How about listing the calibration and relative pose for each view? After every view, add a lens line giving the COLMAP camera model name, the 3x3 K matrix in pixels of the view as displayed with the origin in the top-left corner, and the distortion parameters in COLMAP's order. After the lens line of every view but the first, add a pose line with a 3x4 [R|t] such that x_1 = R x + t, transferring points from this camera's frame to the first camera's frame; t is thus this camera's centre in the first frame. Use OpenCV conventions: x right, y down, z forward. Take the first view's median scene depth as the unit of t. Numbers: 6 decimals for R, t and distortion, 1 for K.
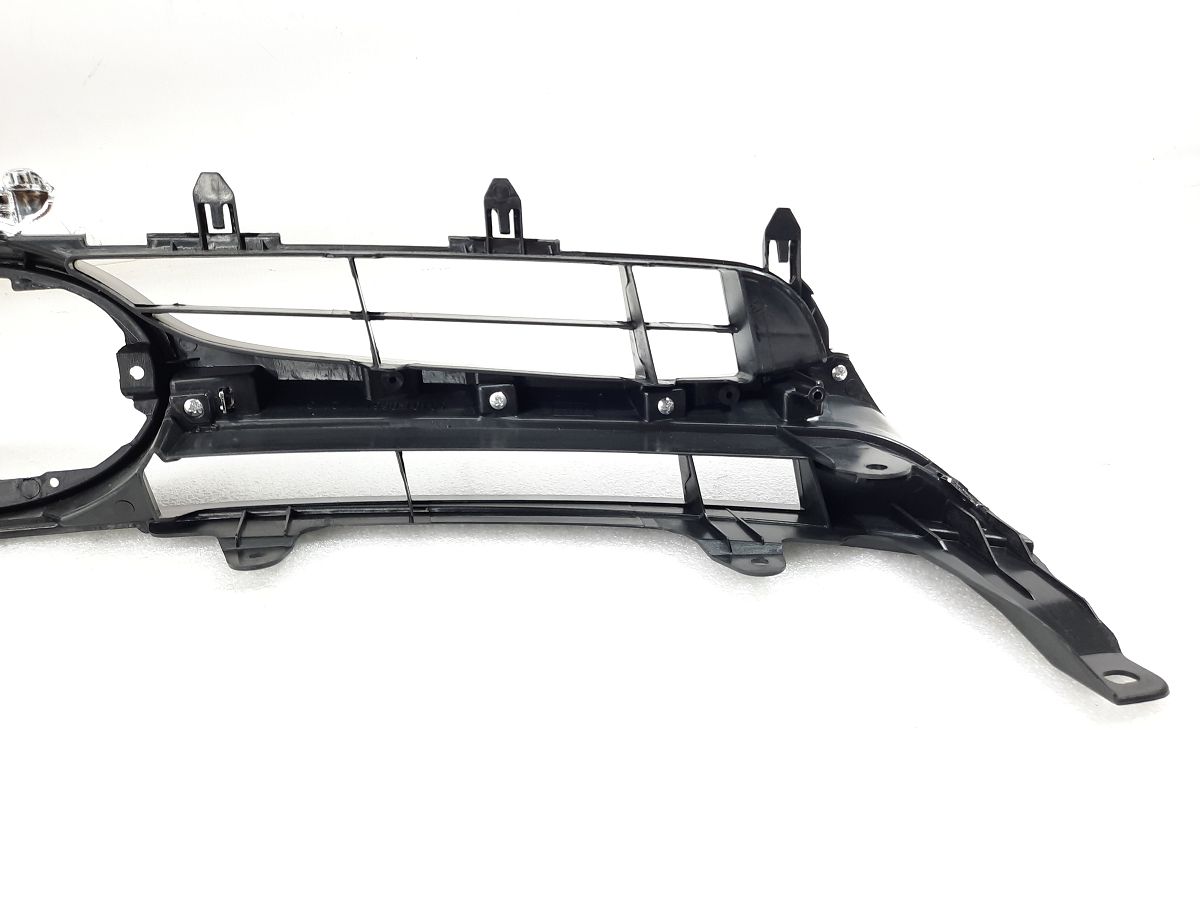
lens RADIAL K [[871.8, 0, 618.7], [0, 871.8, 454.1], [0, 0, 1]] dist [0.051041, -0.056384]
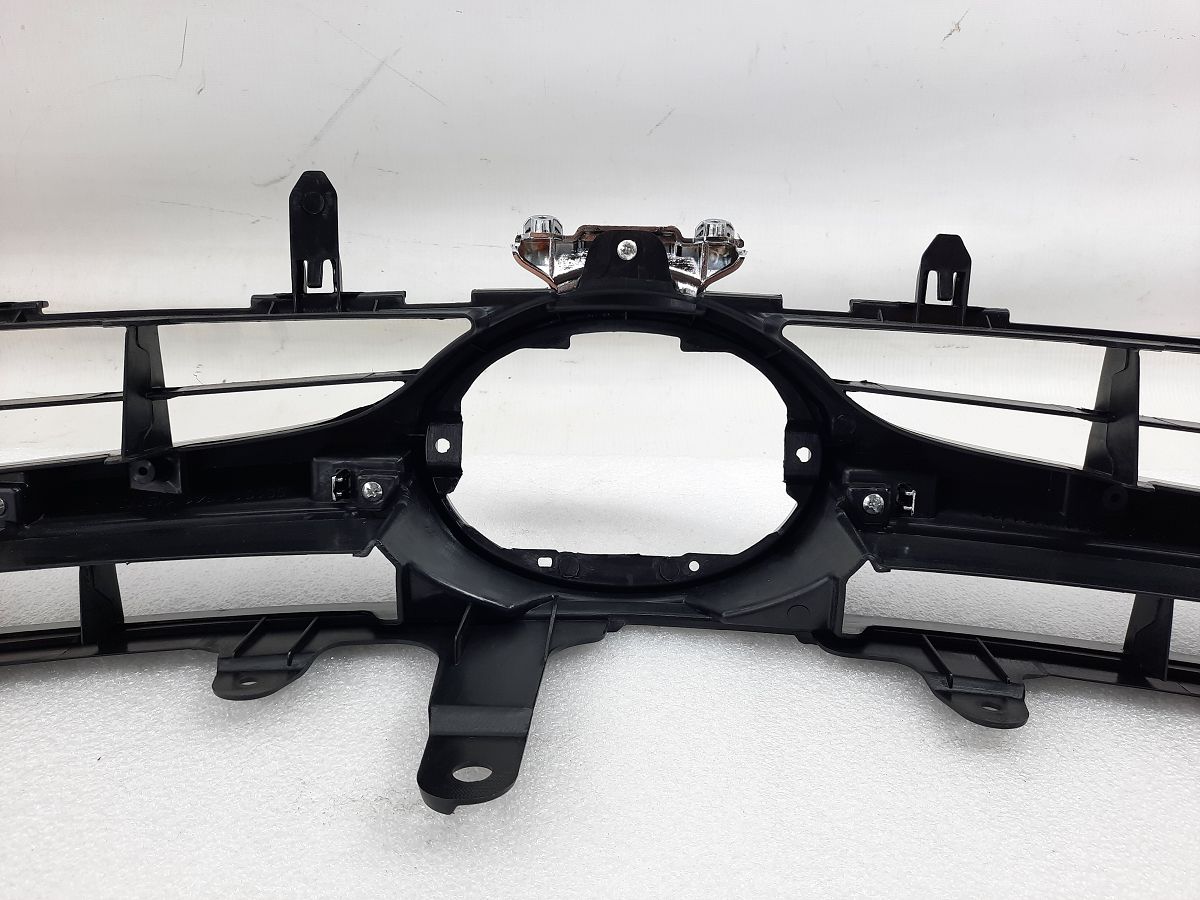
lens RADIAL K [[871.8, 0, 602.0], [0, 871.8, 455.8], [0, 0, 1]] dist [0.051041, -0.056384]
pose [[0.964033, 0.110314, -0.241808, -0.539393], [-0.123004, 0.991679, -0.037981, -0.034302], [0.235606, 0.066359, 0.969580, 0.114224]]
